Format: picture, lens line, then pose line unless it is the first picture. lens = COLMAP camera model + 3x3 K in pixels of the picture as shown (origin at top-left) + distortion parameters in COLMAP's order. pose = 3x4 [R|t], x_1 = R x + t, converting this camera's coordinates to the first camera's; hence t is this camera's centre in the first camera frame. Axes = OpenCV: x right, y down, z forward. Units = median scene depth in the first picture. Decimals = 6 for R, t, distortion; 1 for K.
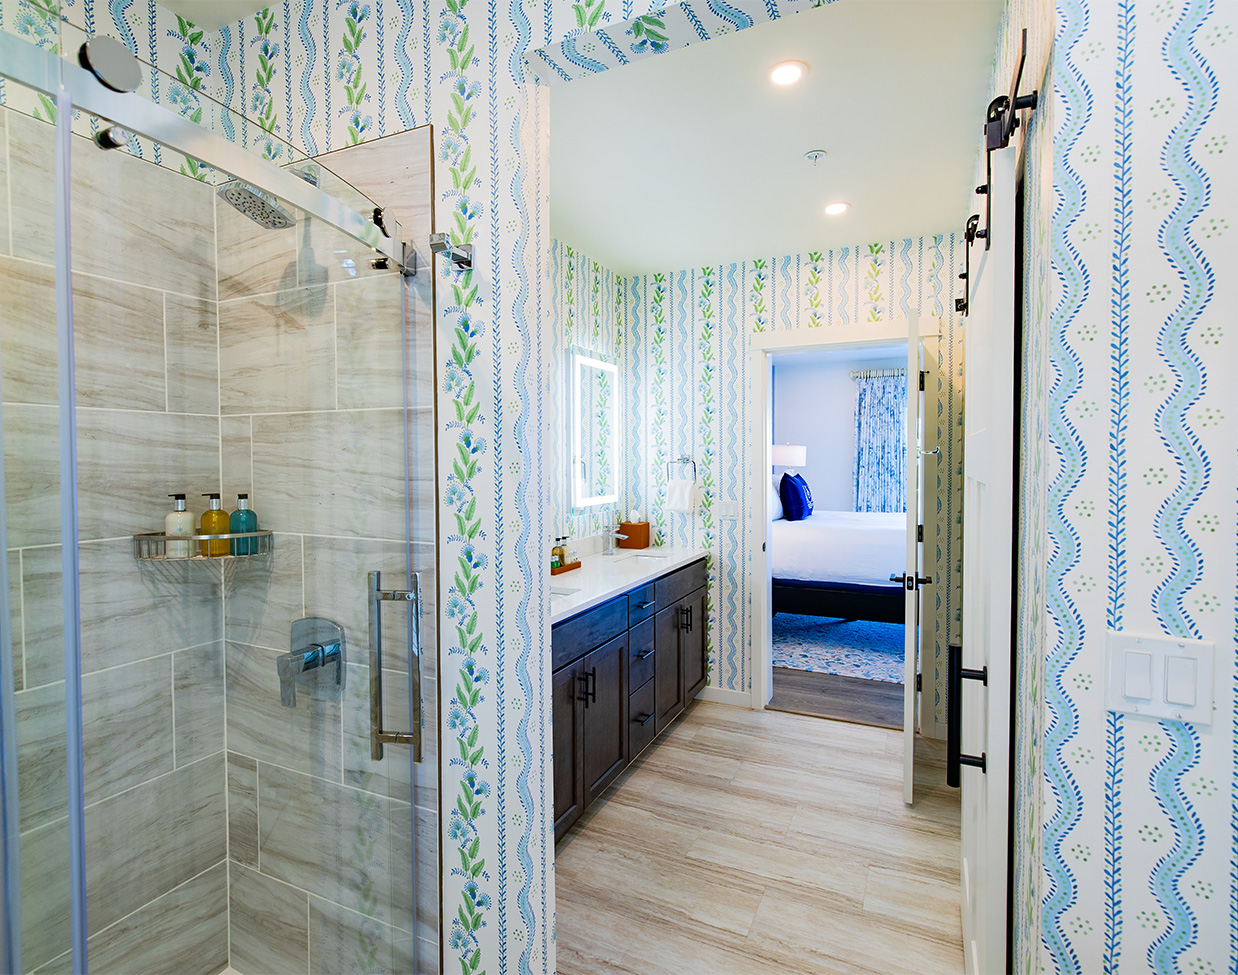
lens RADIAL K [[652.9, 0, 619.0], [0, 652.9, 487.5], [0, 0, 1]] dist [0.001637, 0.000833]
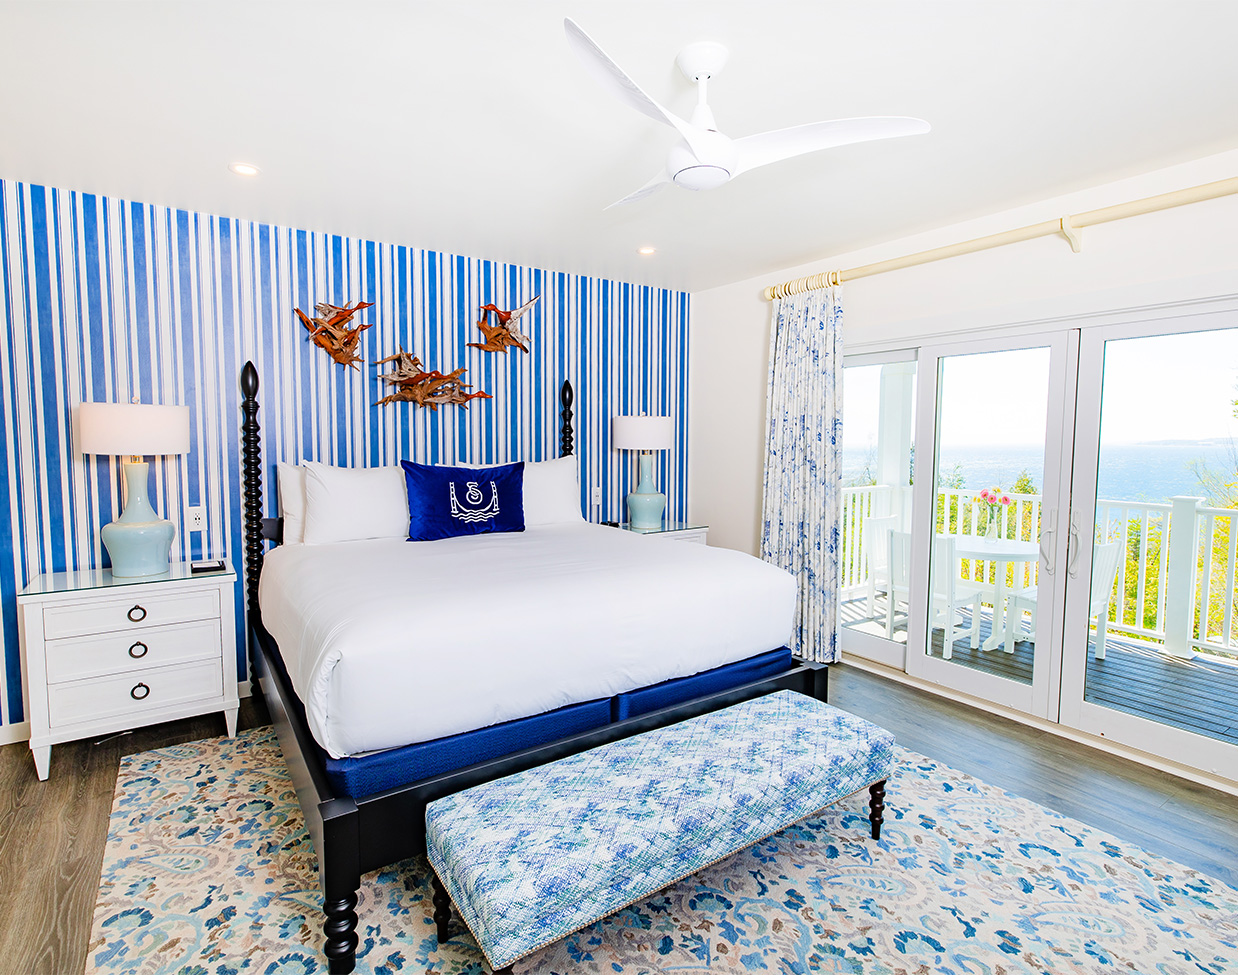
lens RADIAL K [[652.9, 0, 619.0], [0, 652.9, 487.5], [0, 0, 1]] dist [0.001637, 0.000833]
pose [[0.866182, 0.049175, -0.497304, 0.876015], [-0.031265, 0.998530, 0.044282, -0.036107], [0.498750, -0.022808, 0.866446, 0.696869]]
